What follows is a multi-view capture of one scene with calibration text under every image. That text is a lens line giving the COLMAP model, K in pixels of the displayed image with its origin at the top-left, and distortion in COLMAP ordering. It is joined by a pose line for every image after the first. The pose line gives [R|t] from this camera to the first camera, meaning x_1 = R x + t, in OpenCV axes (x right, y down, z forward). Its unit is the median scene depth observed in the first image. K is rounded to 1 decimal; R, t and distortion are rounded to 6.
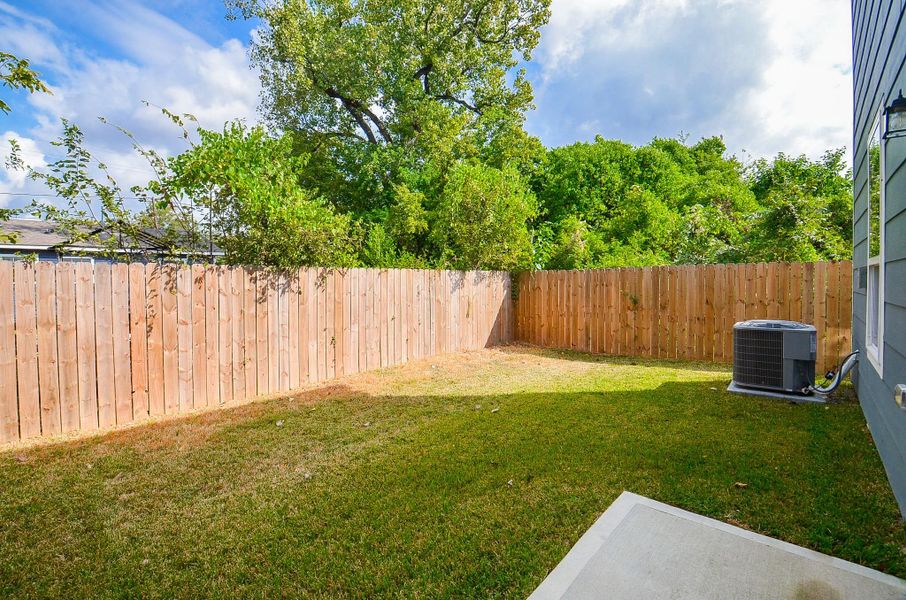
lens RADIAL K [[411.1, 0, 452.0], [0, 411.1, 287.4], [0, 0, 1]] dist [0.026484, -0.033007]
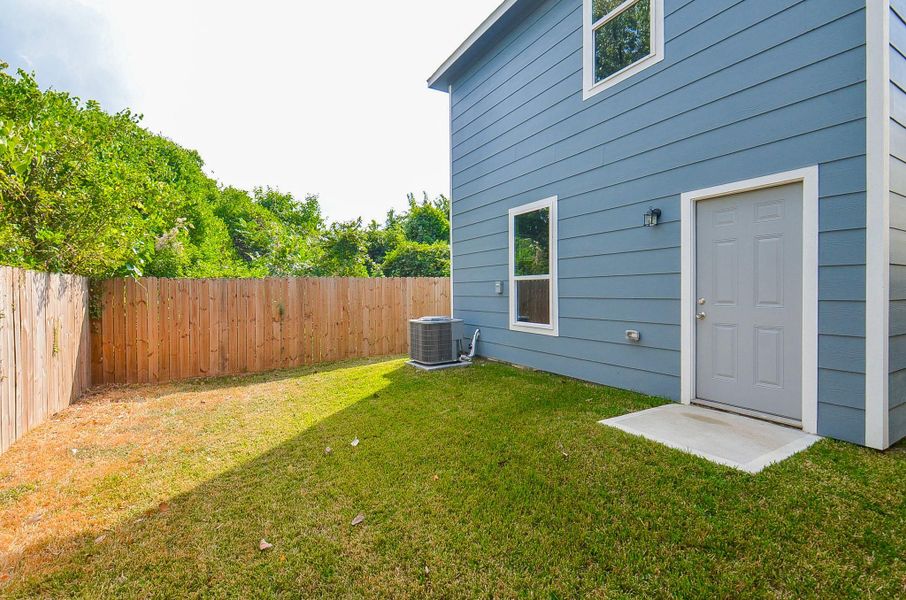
lens RADIAL K [[411.1, 0, 452.0], [0, 411.1, 287.4], [0, 0, 1]] dist [0.026484, -0.033007]
pose [[0.285440, 0.006986, 0.958371, -0.378713], [0.026149, 0.999544, -0.015074, 0.001114], [-0.958040, 0.029364, 0.285127, 0.335694]]
